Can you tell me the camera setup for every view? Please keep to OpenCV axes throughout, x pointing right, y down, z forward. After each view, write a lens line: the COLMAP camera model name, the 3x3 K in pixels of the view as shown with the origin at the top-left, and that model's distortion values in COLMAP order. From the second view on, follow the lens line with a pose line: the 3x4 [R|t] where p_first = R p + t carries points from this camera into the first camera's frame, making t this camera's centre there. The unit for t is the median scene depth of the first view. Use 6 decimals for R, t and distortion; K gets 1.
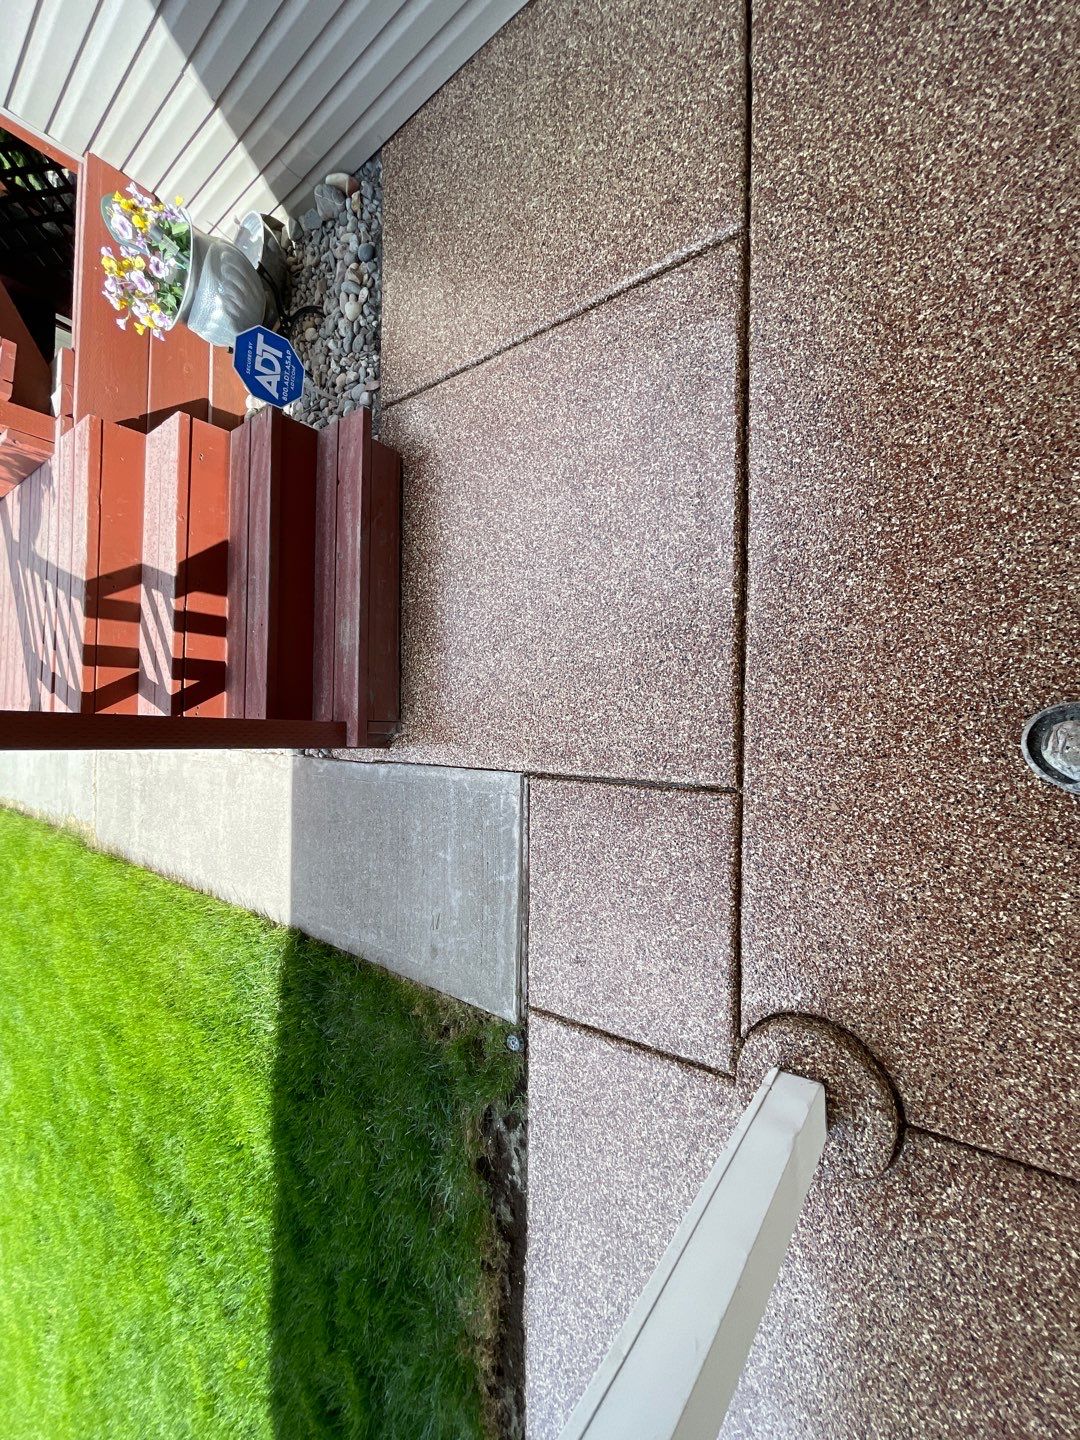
lens RADIAL K [[578.2, 0, 542.3], [0, 578.2, 718.7], [0, 0, 1]] dist [-0.000808, -0.000038]
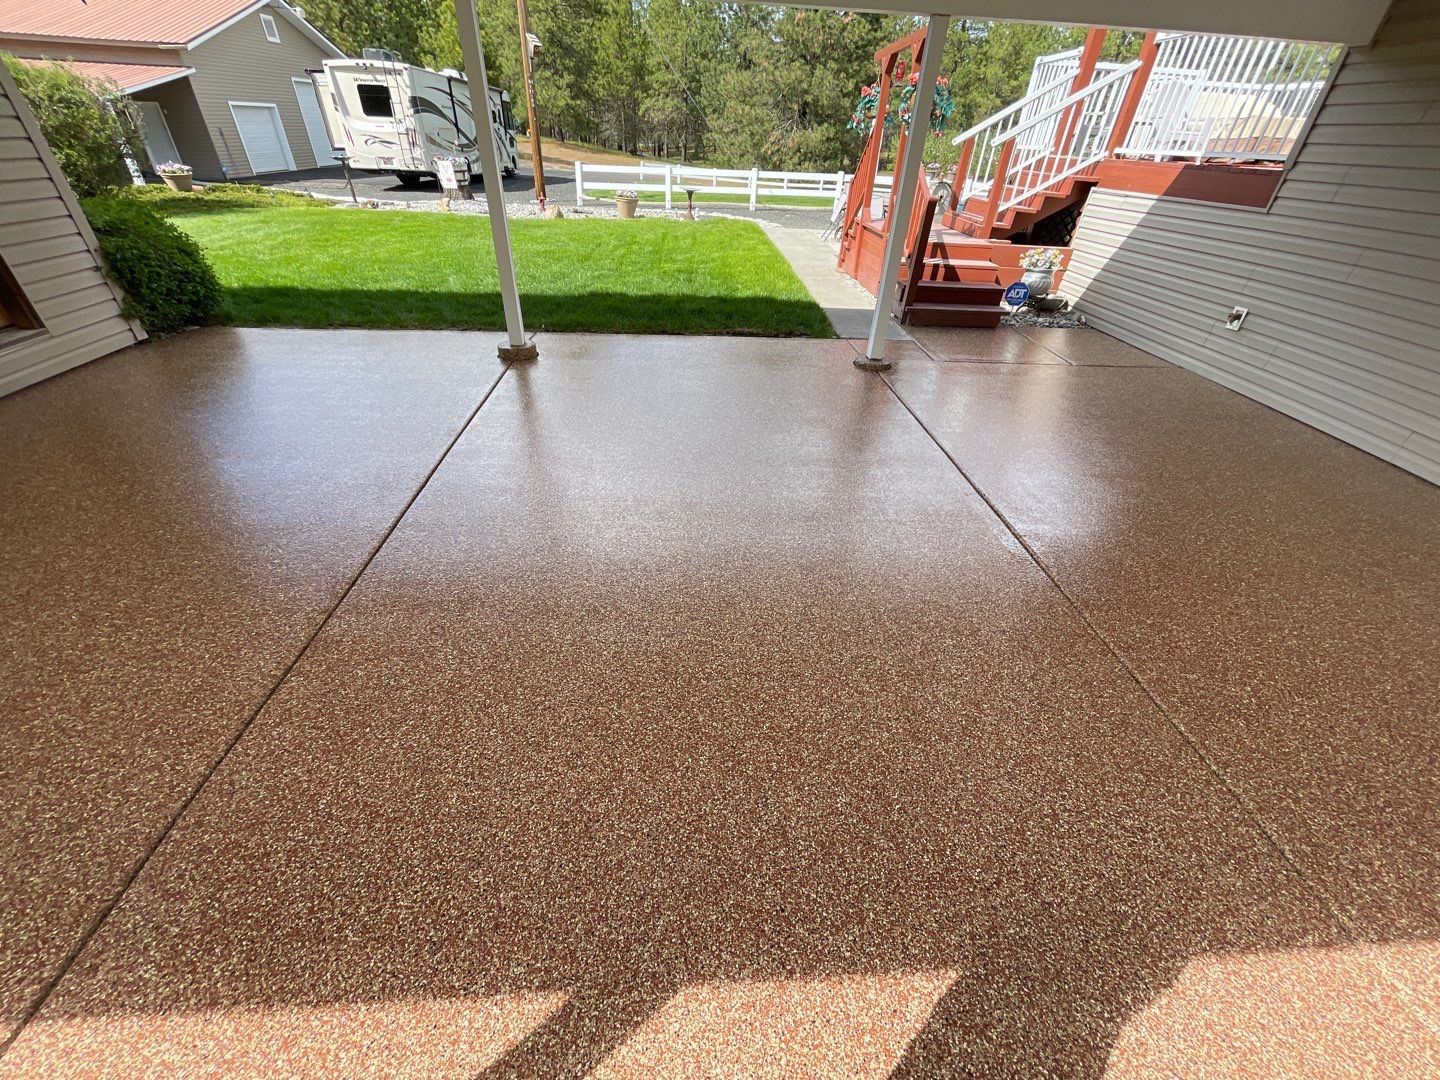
lens RADIAL K [[578.2, 0, 726.4], [0, 578.2, 540.4], [0, 0, 1]] dist [-0.000808, -0.000038]
pose [[0.024359, 0.950792, -0.308870, 2.095896], [-0.998509, 0.008042, -0.053993, 1.379619], [-0.048852, 0.309724, 0.949571, -1.784462]]
